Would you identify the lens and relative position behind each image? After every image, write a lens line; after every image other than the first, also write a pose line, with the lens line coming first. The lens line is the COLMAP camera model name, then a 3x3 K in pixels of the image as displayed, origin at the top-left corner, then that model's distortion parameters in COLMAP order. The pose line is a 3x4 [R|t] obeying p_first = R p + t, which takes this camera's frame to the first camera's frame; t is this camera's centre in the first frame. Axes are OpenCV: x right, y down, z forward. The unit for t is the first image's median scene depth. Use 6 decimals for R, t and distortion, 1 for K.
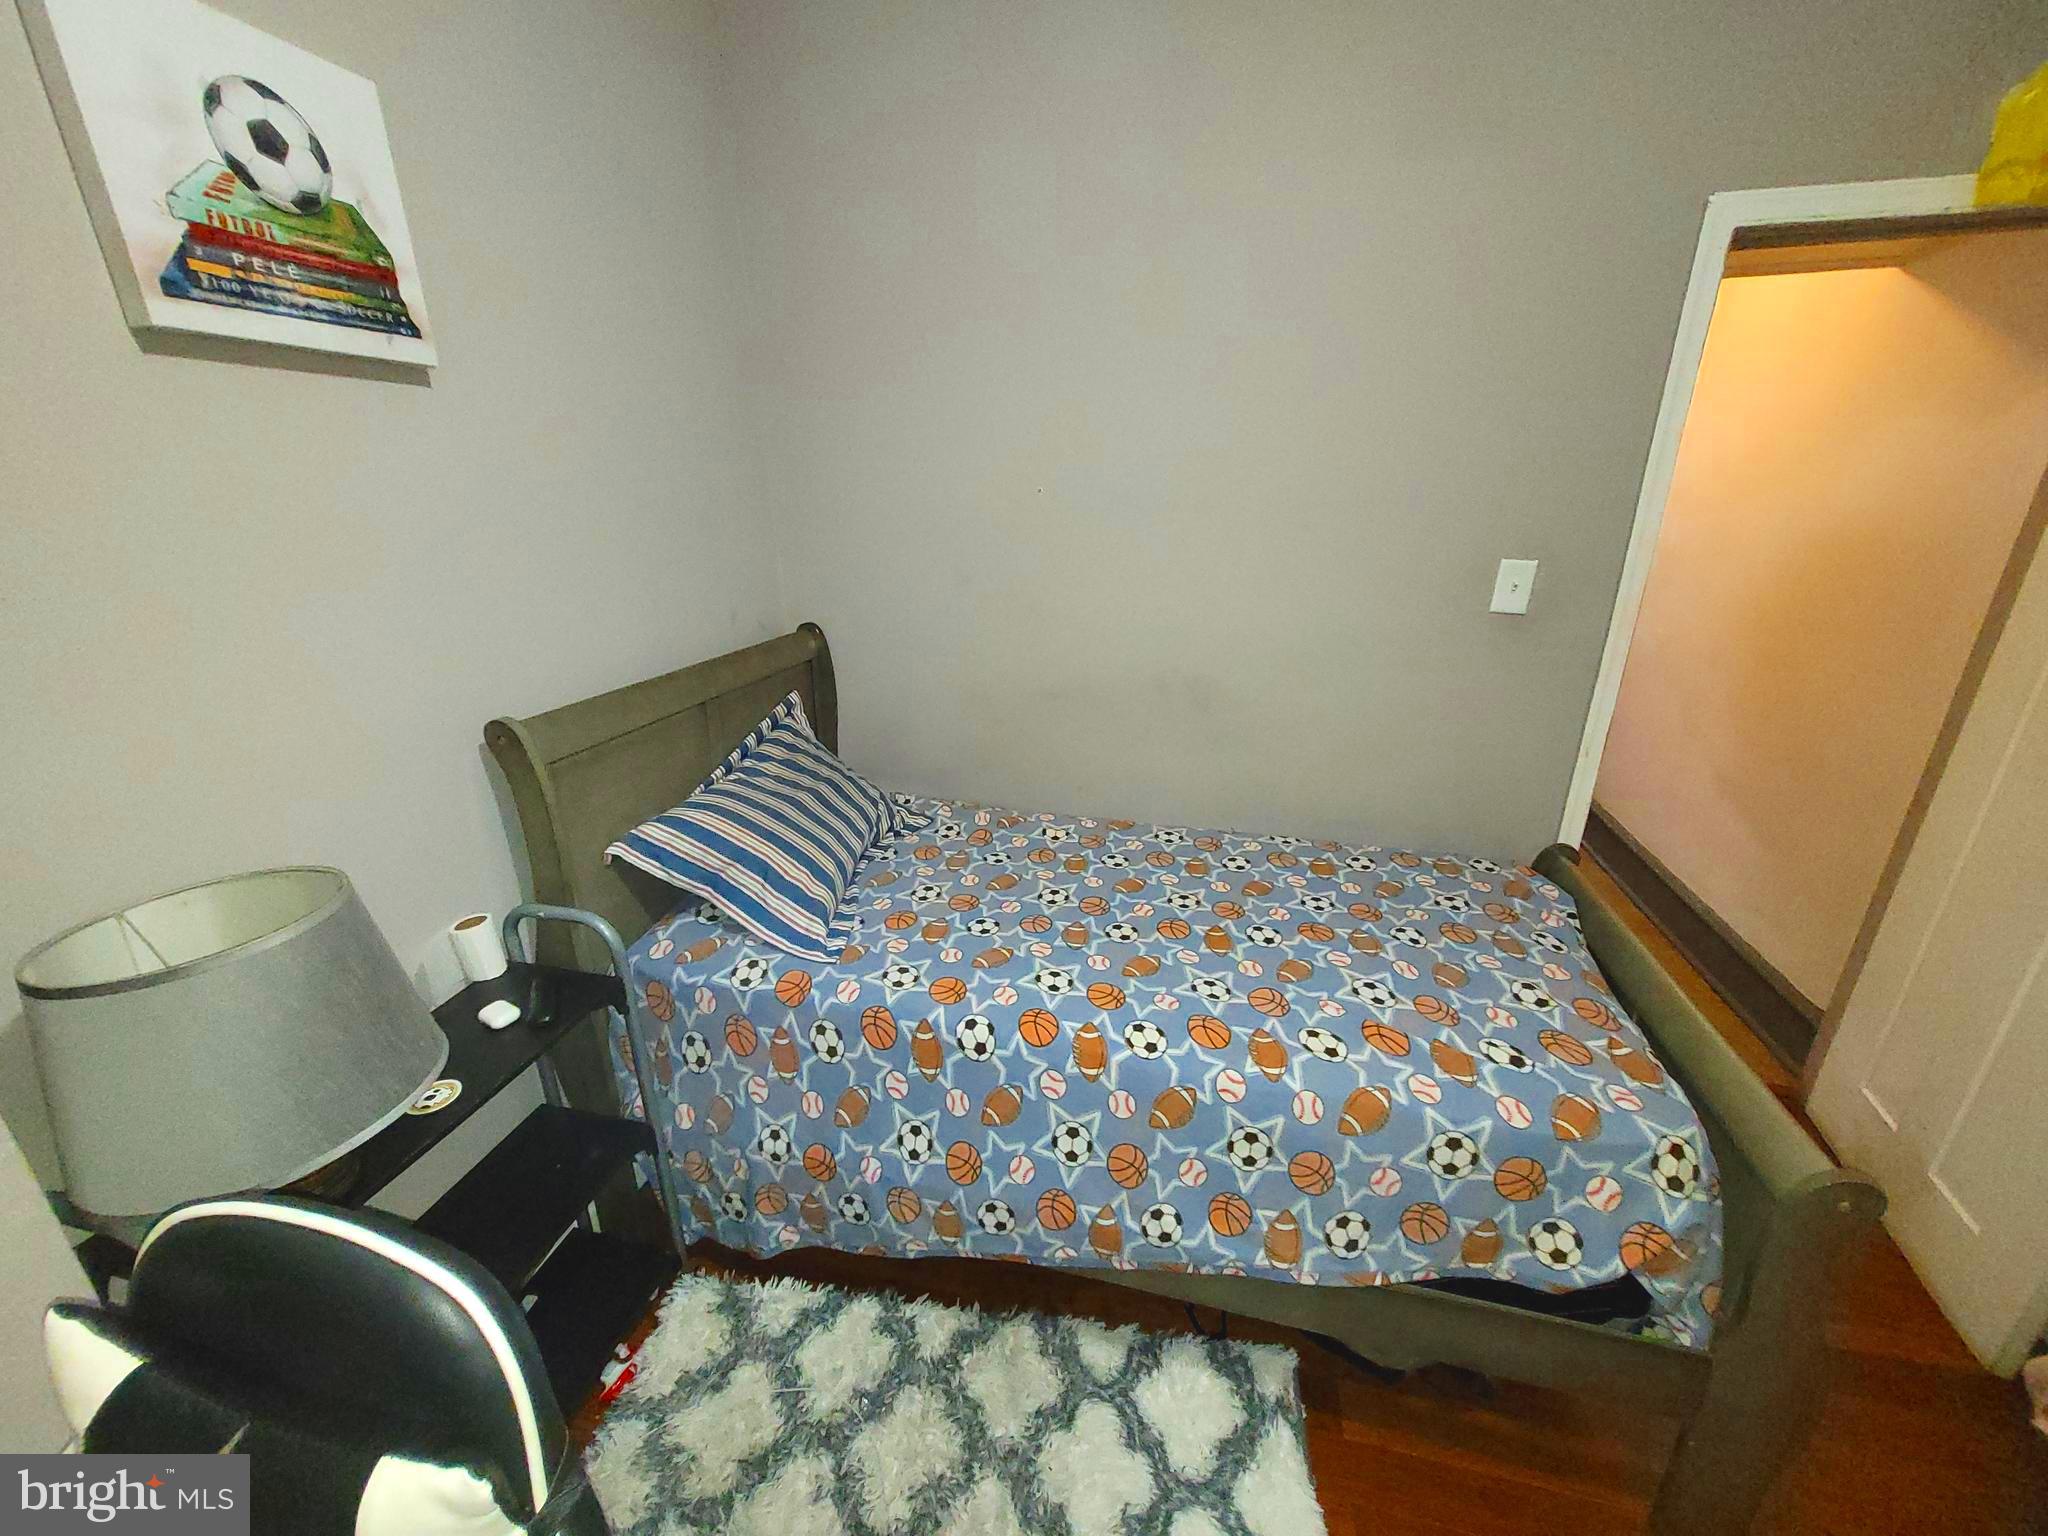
lens RADIAL K [[811.9, 0, 1019.2], [0, 811.9, 774.8], [0, 0, 1]] dist [0.003706, -0.000781]
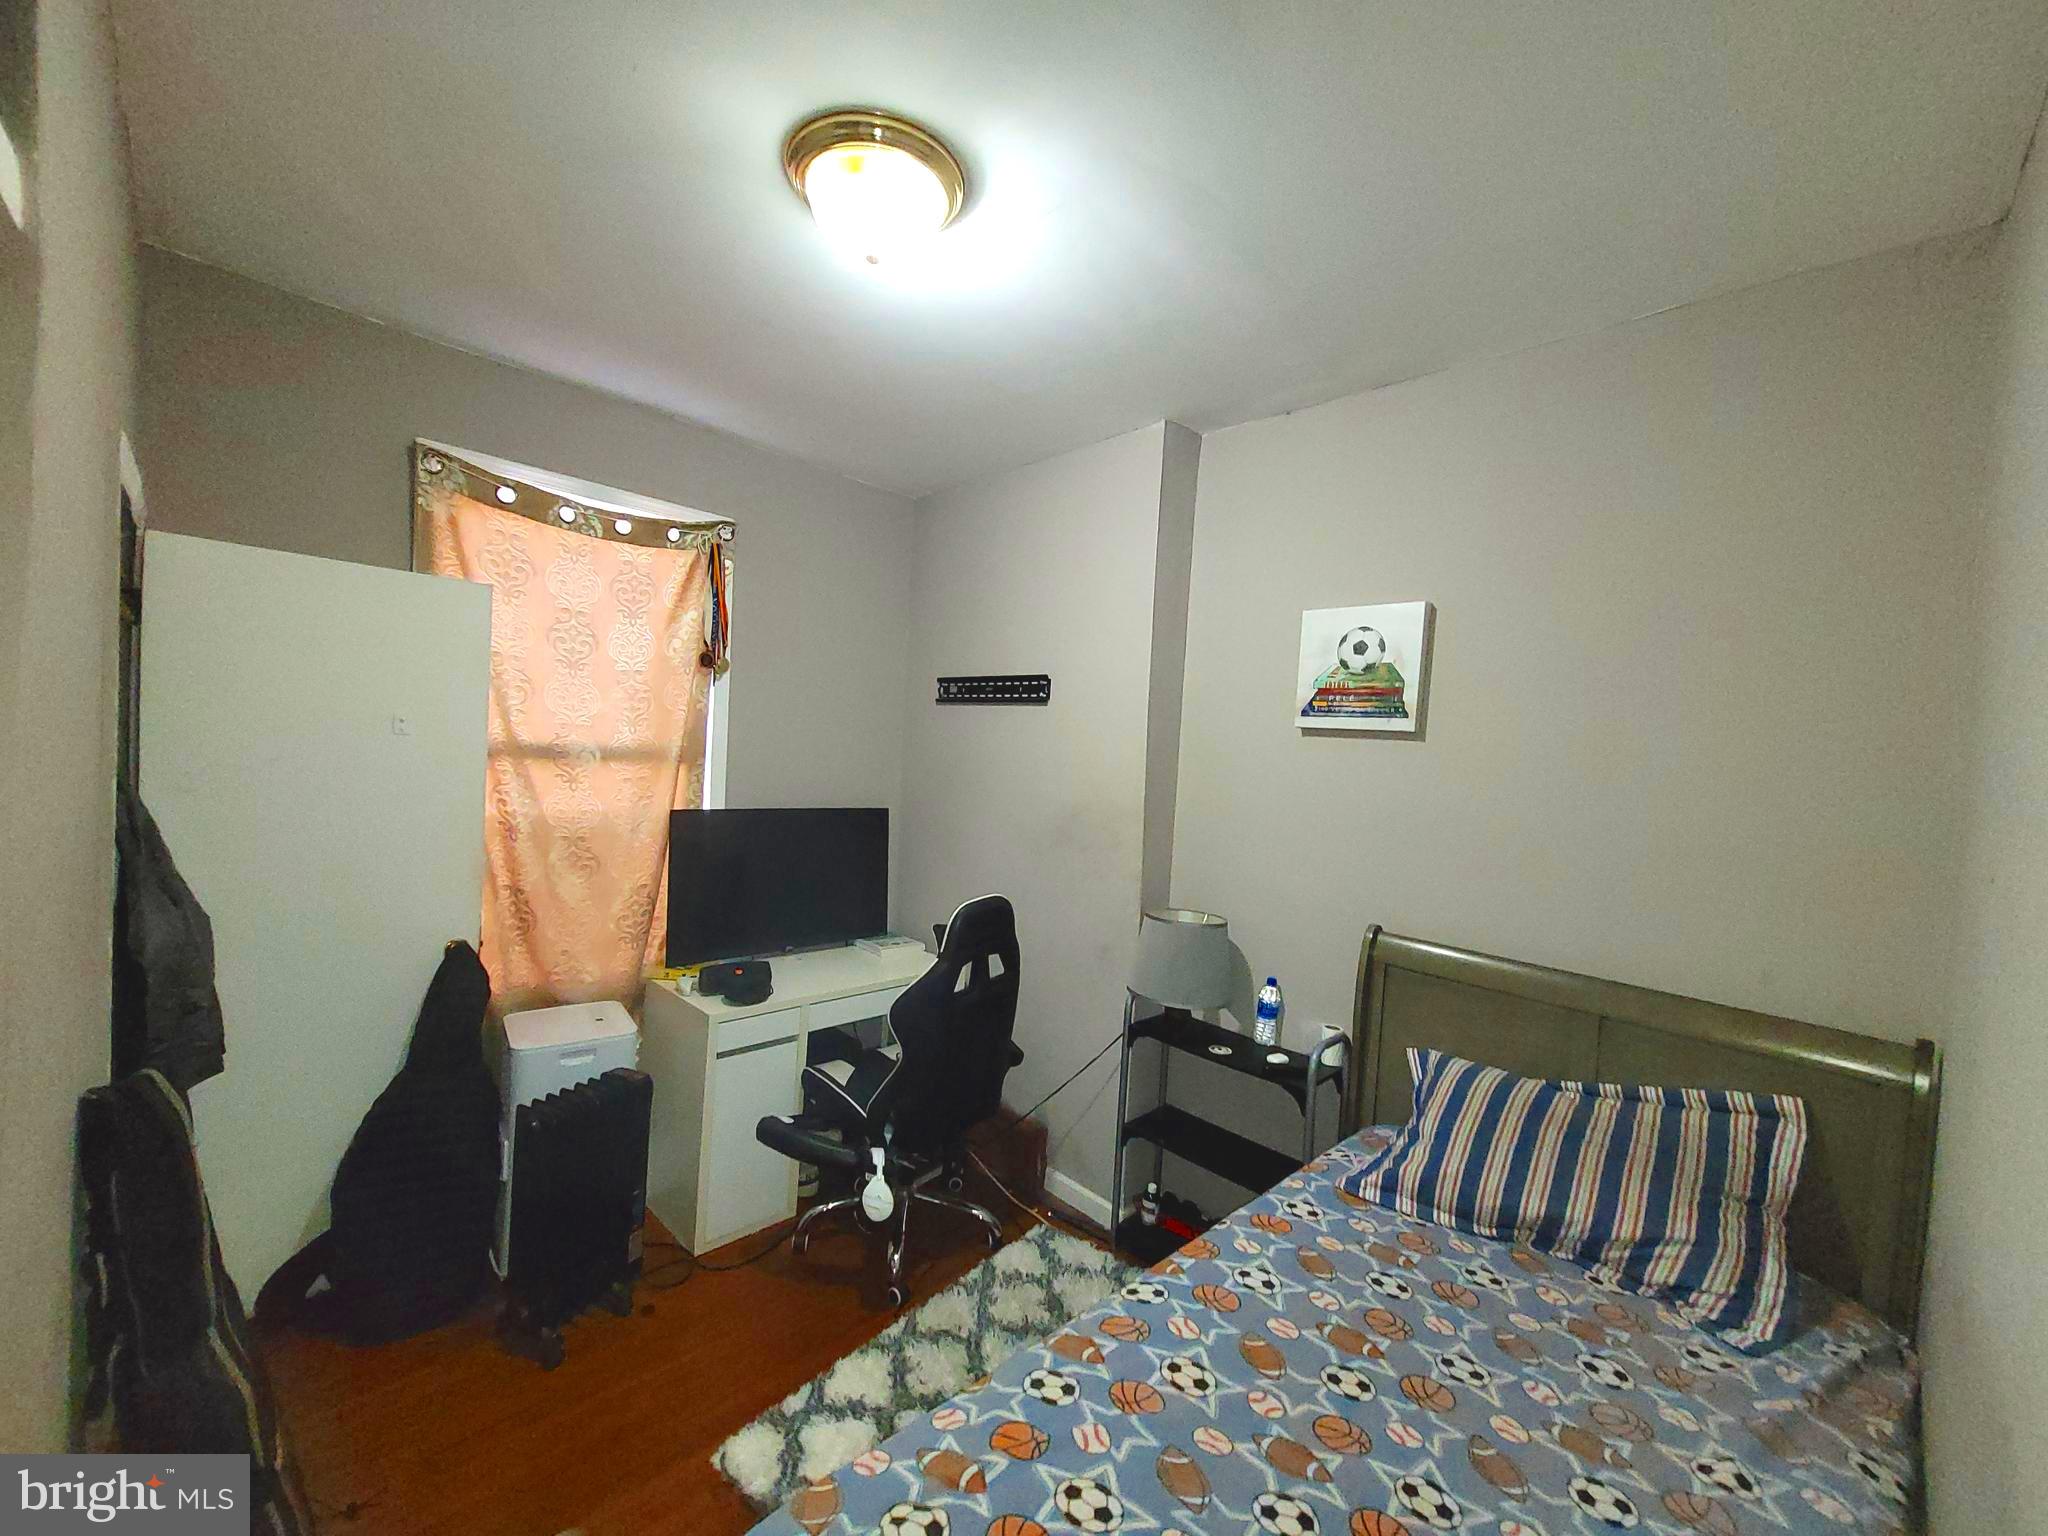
lens RADIAL K [[811.9, 0, 1022.9], [0, 811.9, 768.0], [0, 0, 1]] dist [0.003706, -0.000781]
pose [[-0.534528, 0.004844, -0.845137, 1.474840], [-0.338120, 0.915244, 0.219098, -0.622144], [0.774567, 0.402871, -0.487586, 1.457991]]
